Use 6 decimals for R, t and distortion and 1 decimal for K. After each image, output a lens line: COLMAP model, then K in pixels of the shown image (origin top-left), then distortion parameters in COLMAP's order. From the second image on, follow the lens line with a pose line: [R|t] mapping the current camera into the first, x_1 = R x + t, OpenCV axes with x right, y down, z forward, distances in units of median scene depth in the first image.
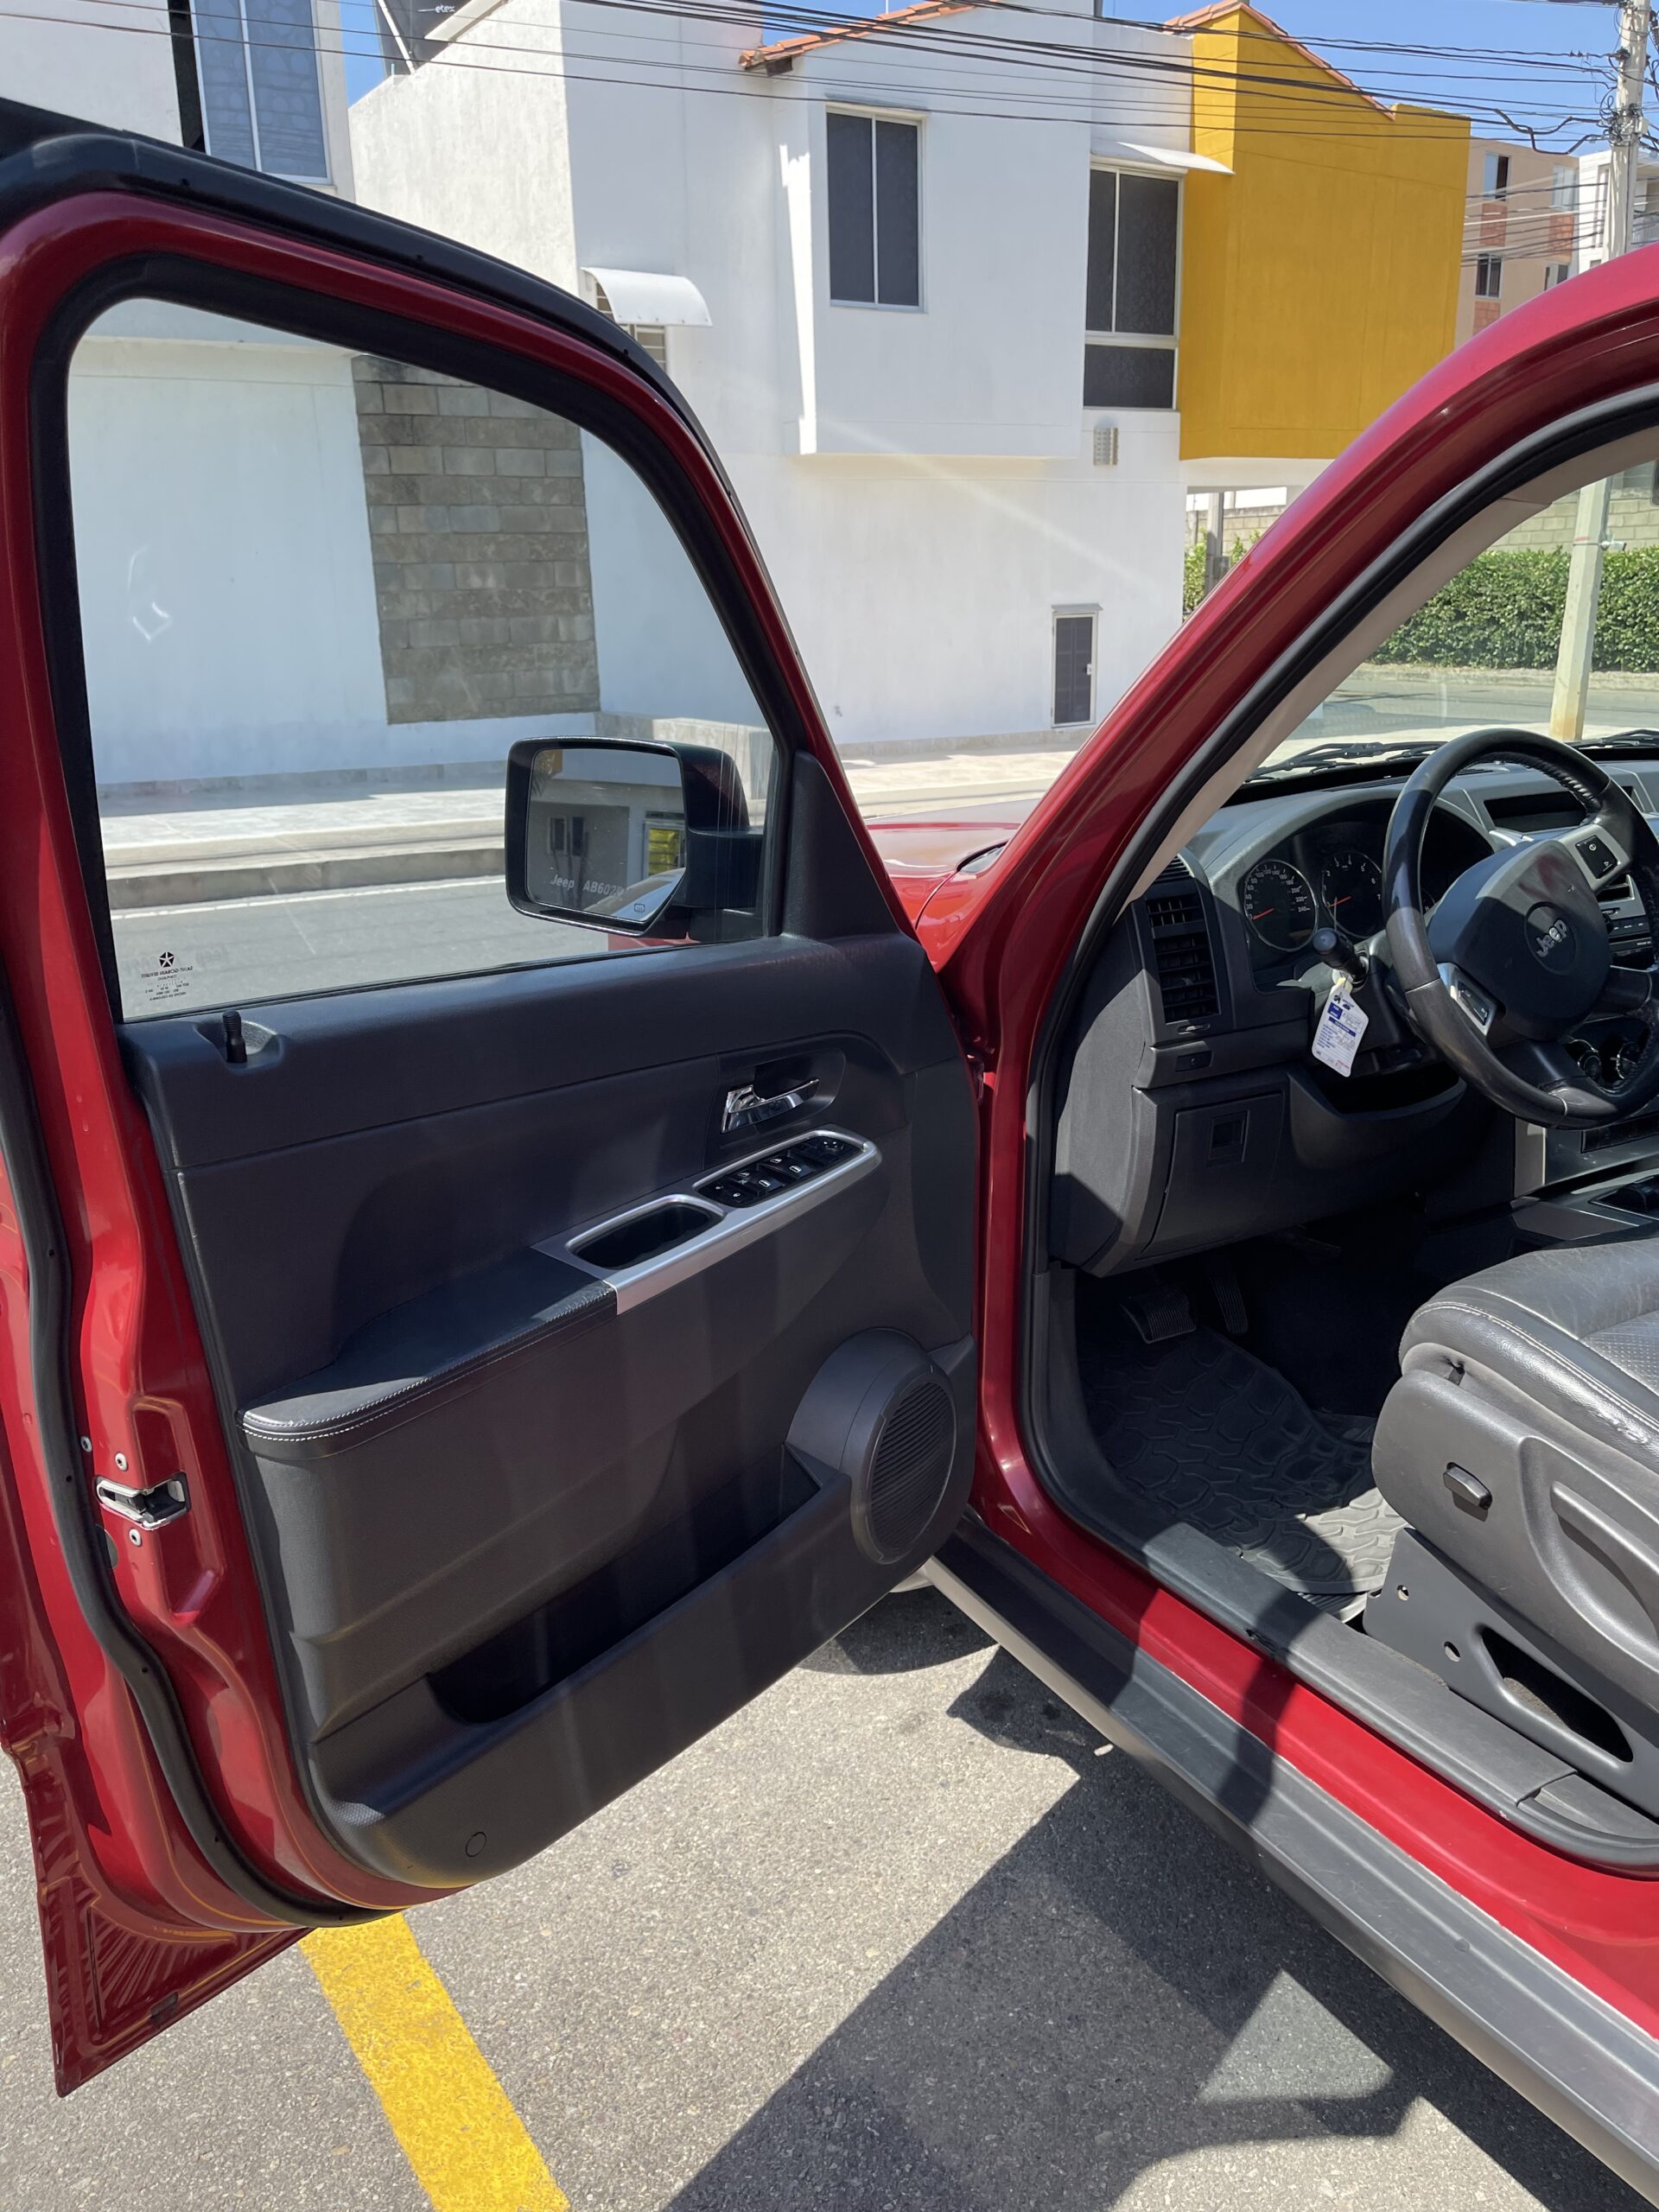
lens RADIAL K [[1674.0, 0, 835.7], [0, 1674.0, 1109.8], [0, 0, 1]] dist [0.074532, -0.103077]
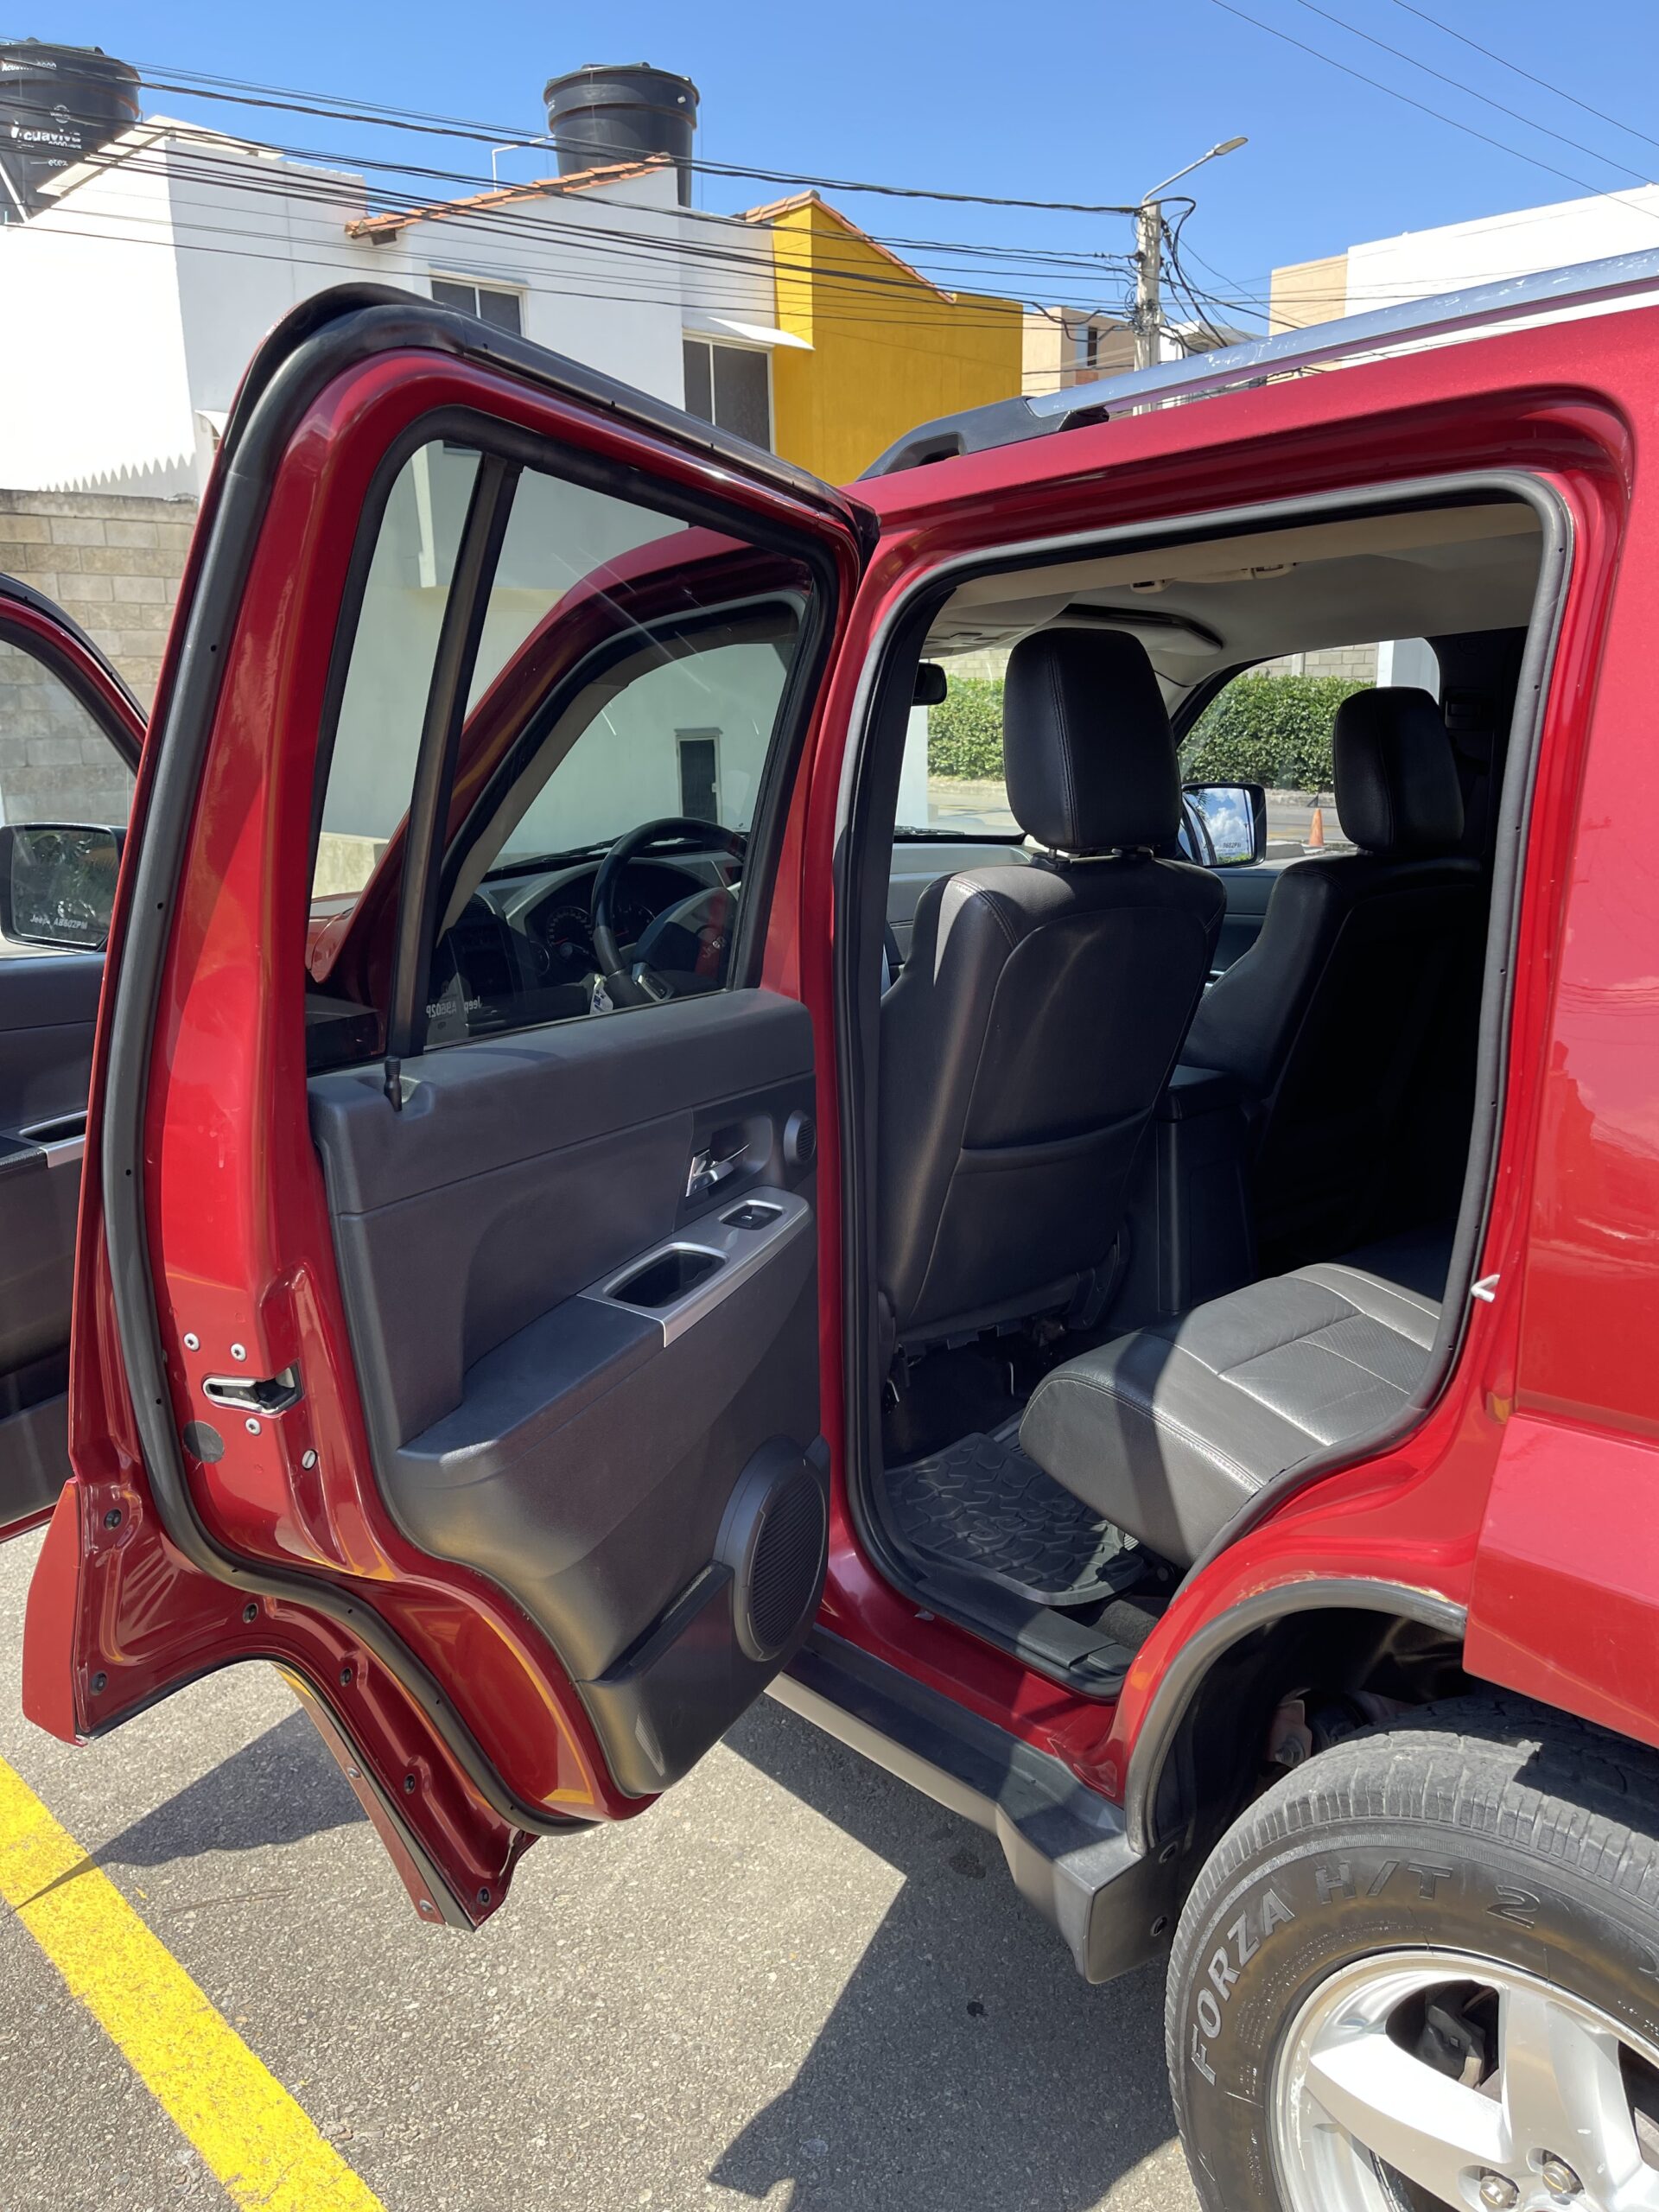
lens RADIAL K [[1674.0, 0, 835.7], [0, 1674.0, 1109.8], [0, 0, 1]] dist [0.074532, -0.103077]
pose [[0.982587, -0.040370, 0.181367, 0.209341], [0.052264, 0.996751, -0.061284, 0.132852], [-0.178304, 0.069696, 0.981504, -0.482697]]
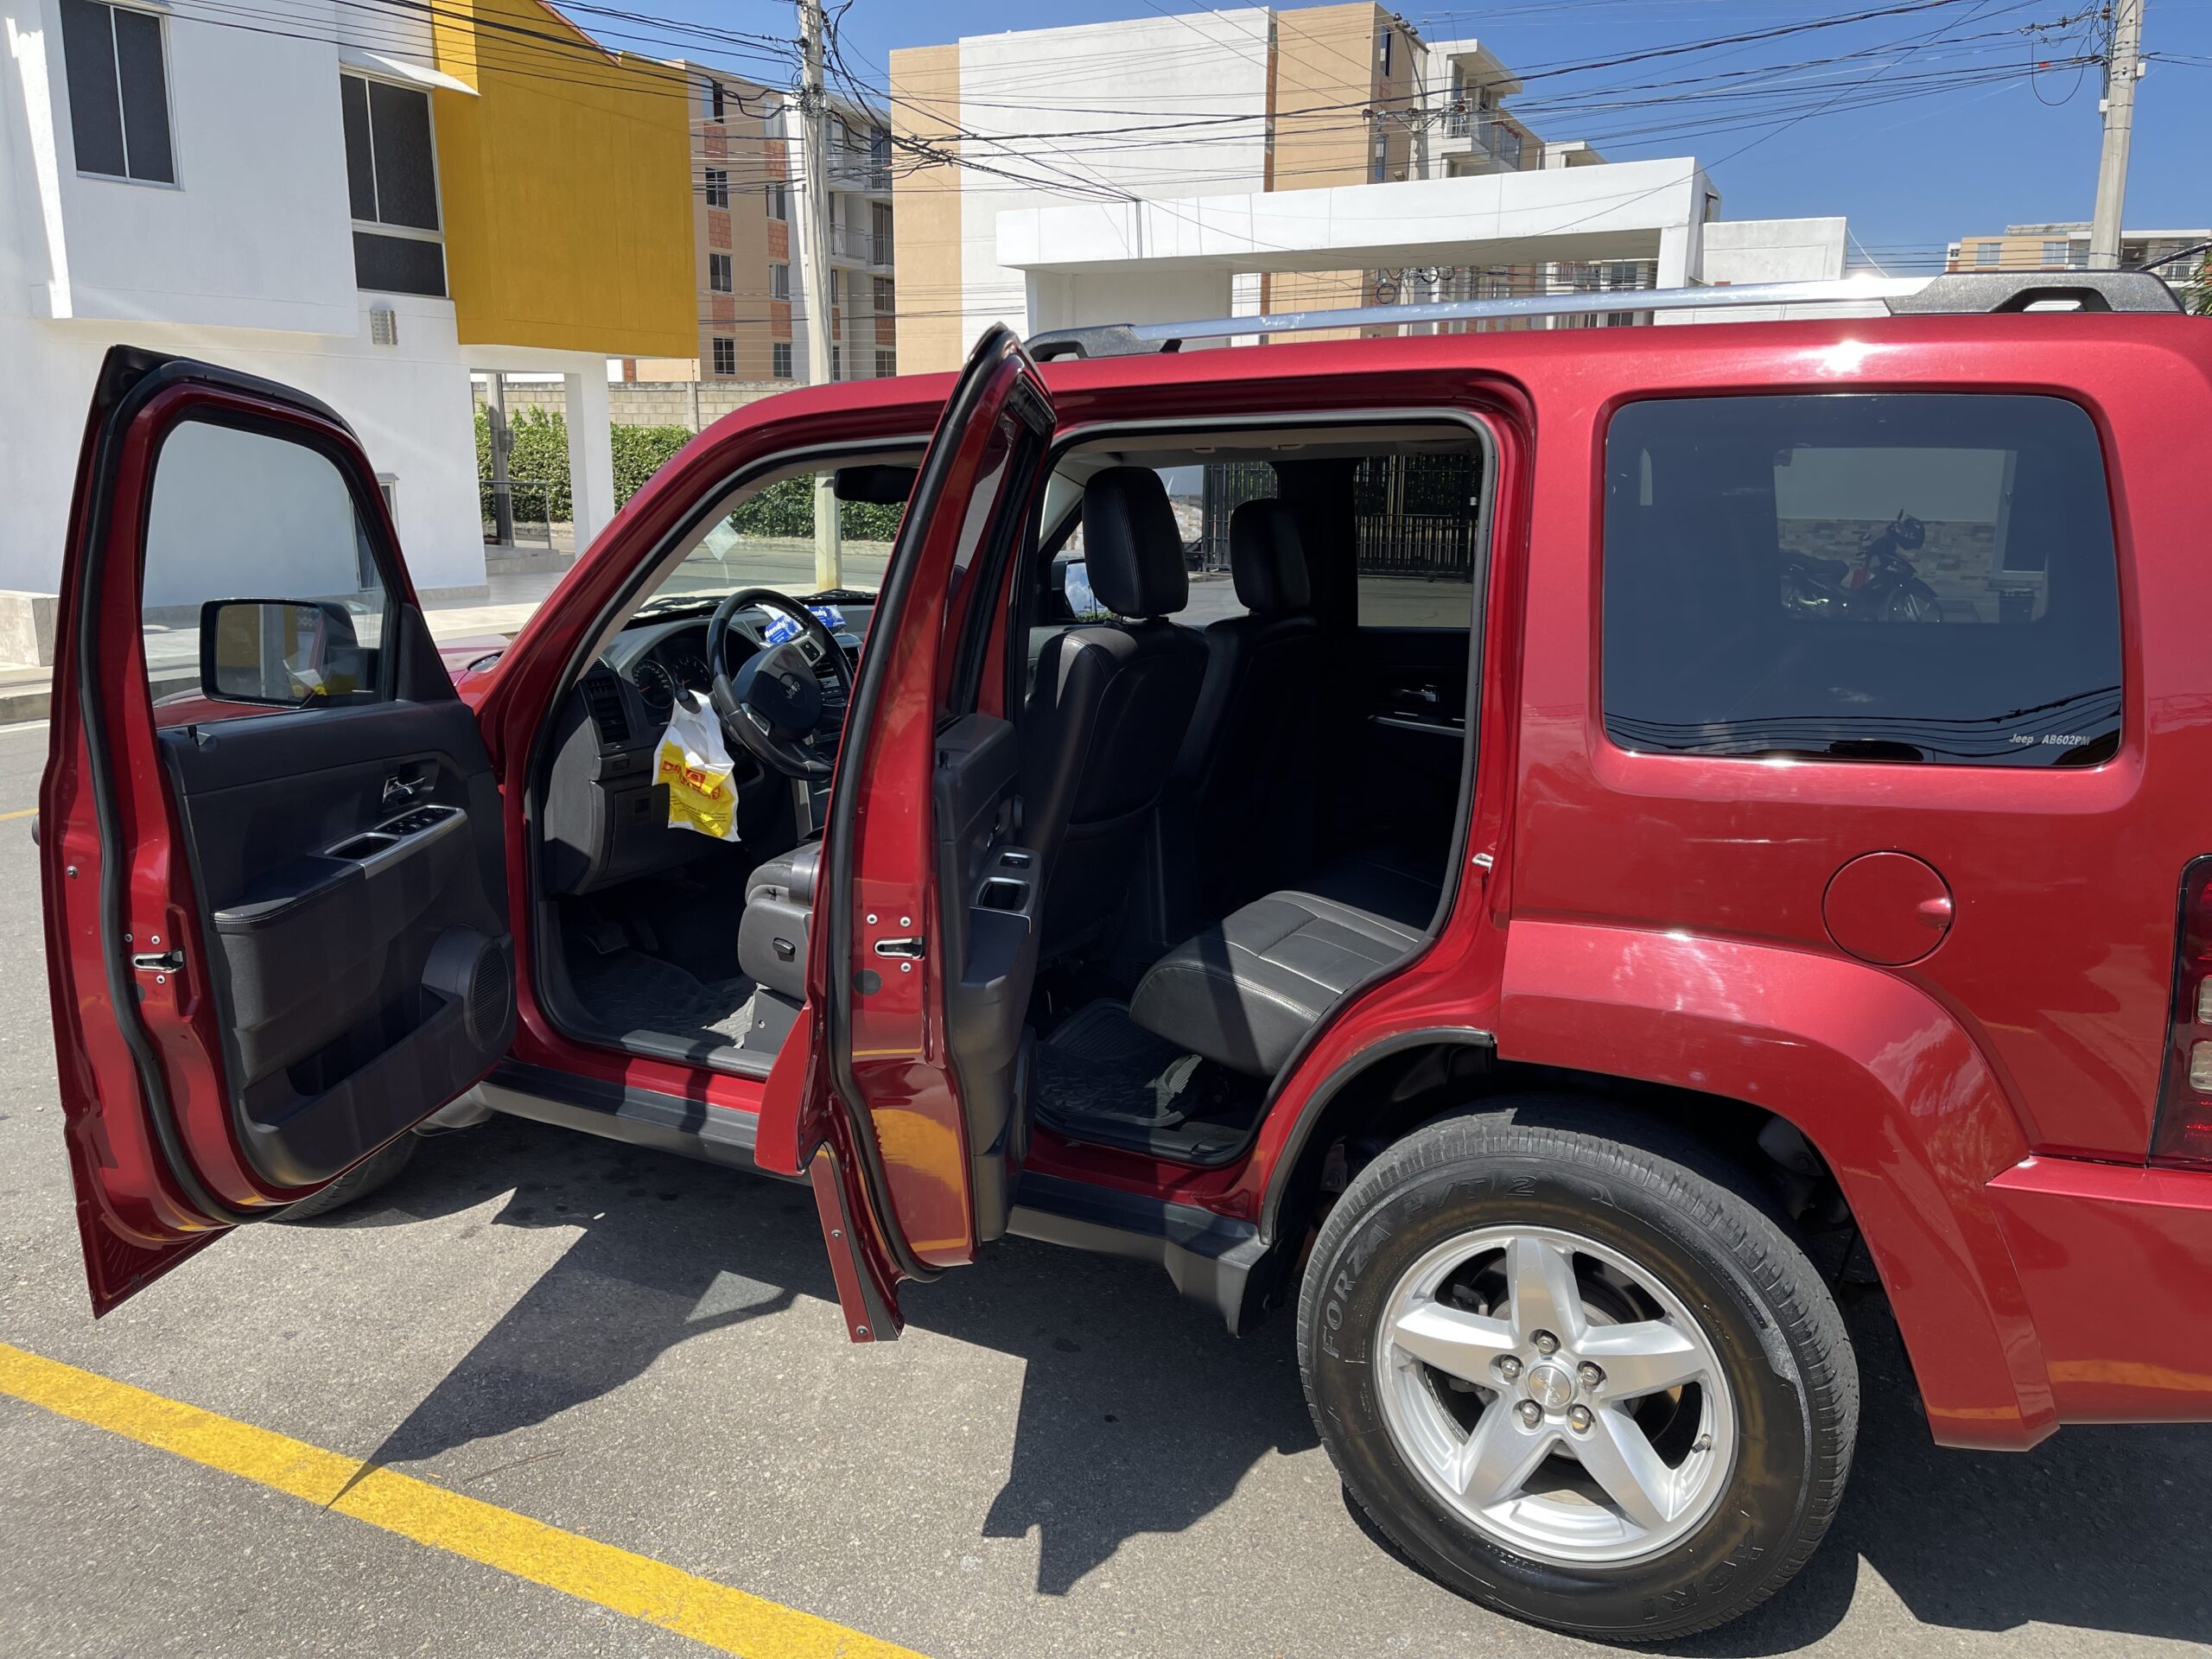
lens RADIAL K [[1674.0, 0, 1098.2], [0, 1674.0, 822.6], [0, 0, 1]] dist [0.074532, -0.103077]
pose [[0.851986, -0.086430, 0.516382, -0.272351], [0.129835, 0.990351, -0.048455, 0.172817], [-0.507211, 0.108327, 0.854987, -0.762800]]
